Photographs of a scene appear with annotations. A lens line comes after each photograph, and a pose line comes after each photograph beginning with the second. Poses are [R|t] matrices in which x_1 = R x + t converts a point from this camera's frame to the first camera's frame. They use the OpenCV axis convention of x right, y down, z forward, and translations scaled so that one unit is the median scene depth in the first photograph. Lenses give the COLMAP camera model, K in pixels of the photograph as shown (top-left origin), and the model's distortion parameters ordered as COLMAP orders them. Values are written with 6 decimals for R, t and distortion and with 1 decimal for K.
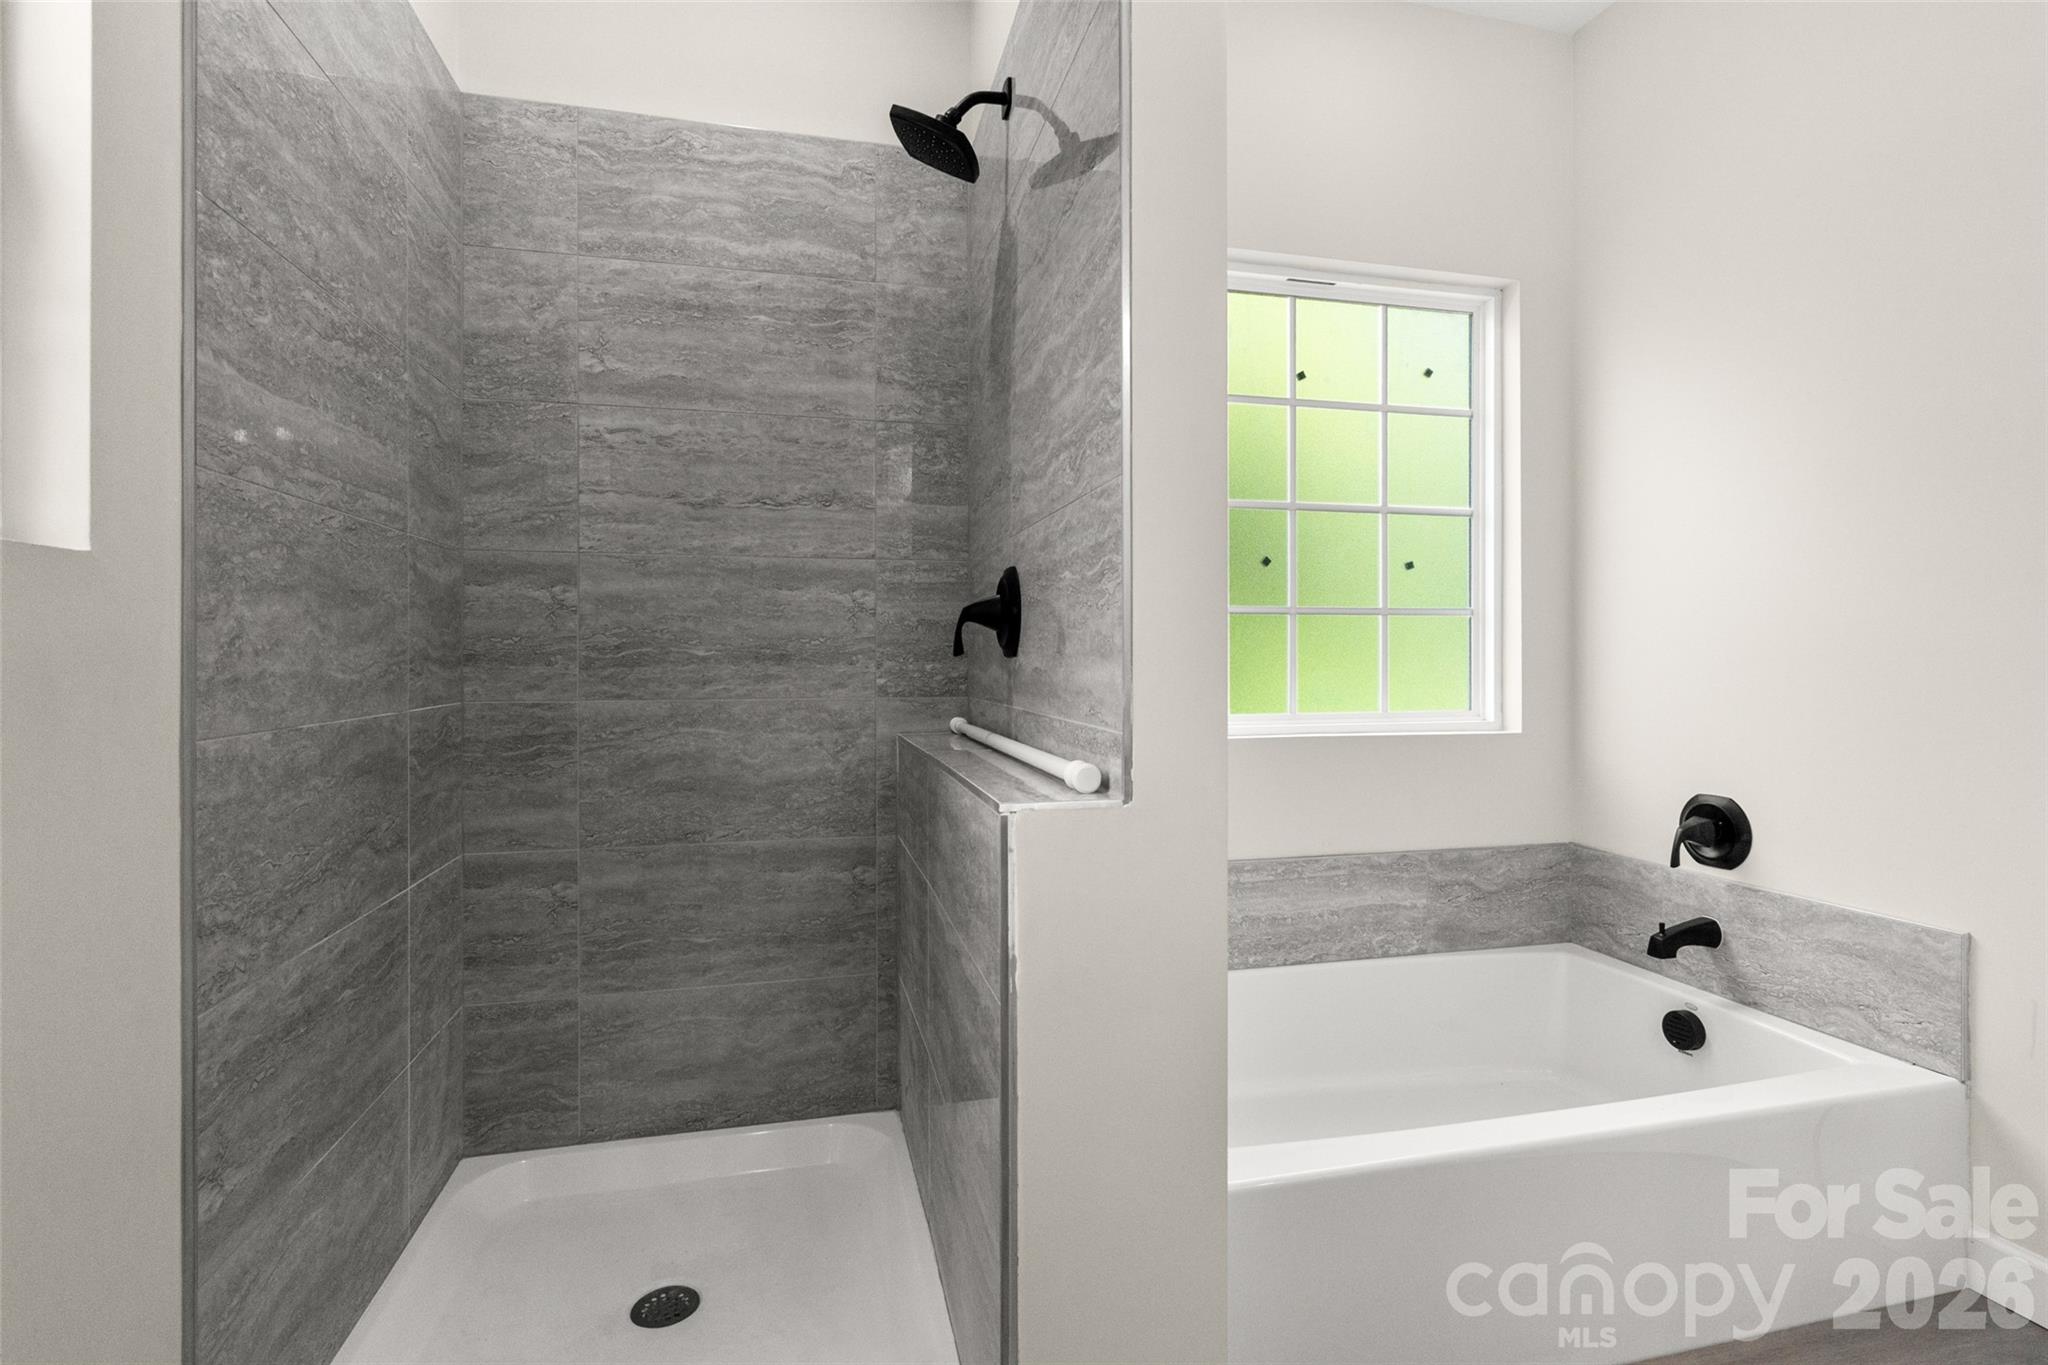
lens RADIAL K [[958.5, 0, 1015.6], [0, 958.5, 650.0], [0, 0, 1]] dist [-0.004017, -0.000806]
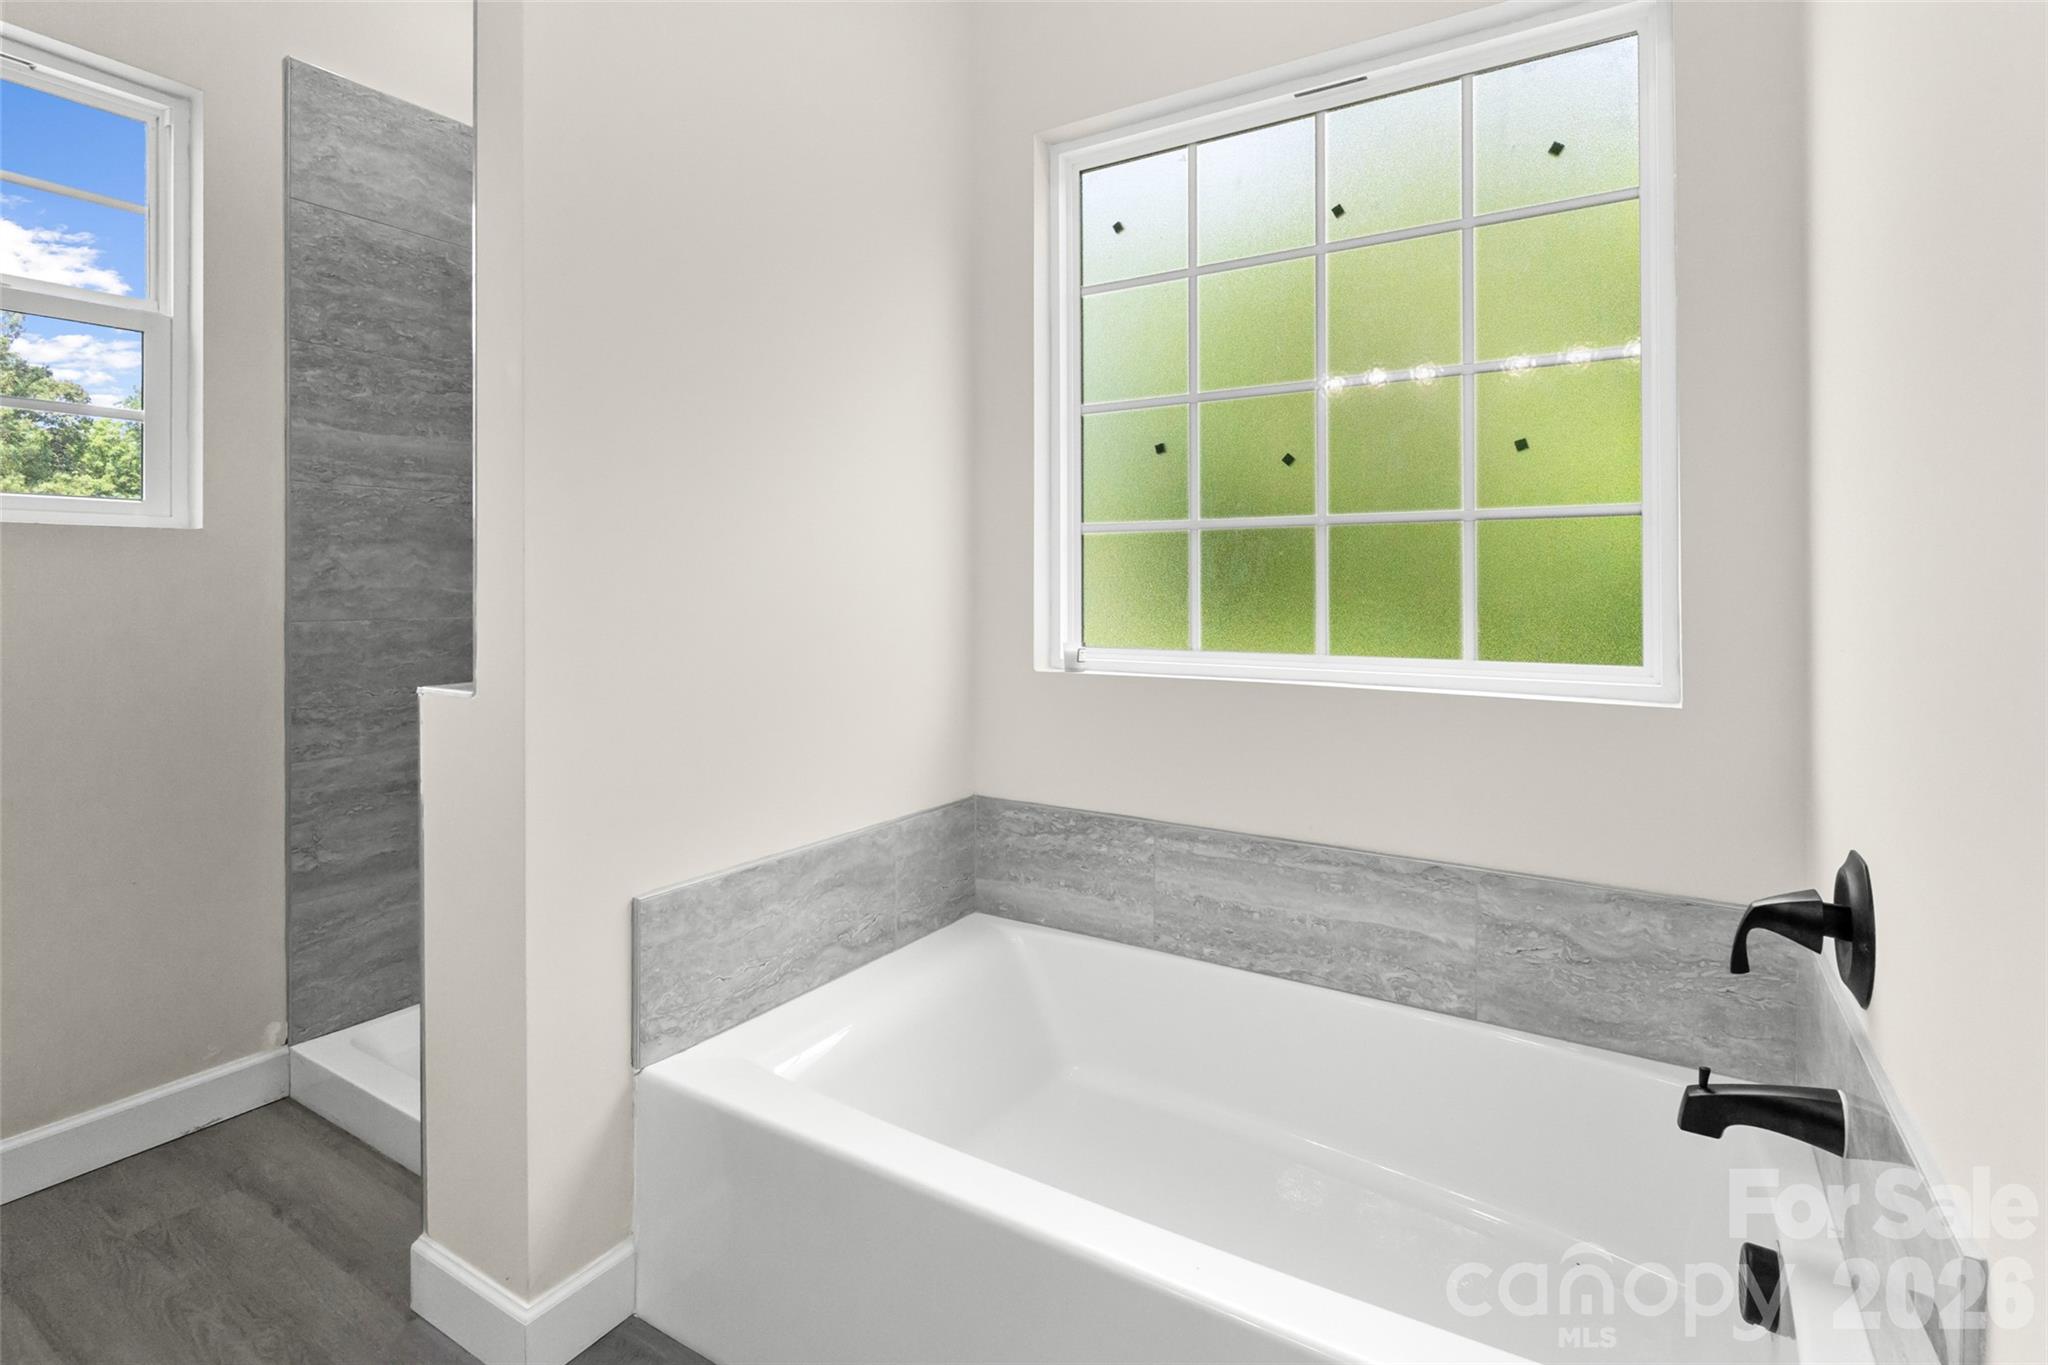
lens RADIAL K [[970.0, 0, 1025.8], [0, 970.0, 574.1], [0, 0, 1]] dist [-0.002591, -0.000256]
pose [[0.702694, -0.006266, -0.711465, 0.712961], [0.002653, 0.999977, -0.006186, 0.006399], [0.711487, 0.002459, 0.702695, 0.301927]]
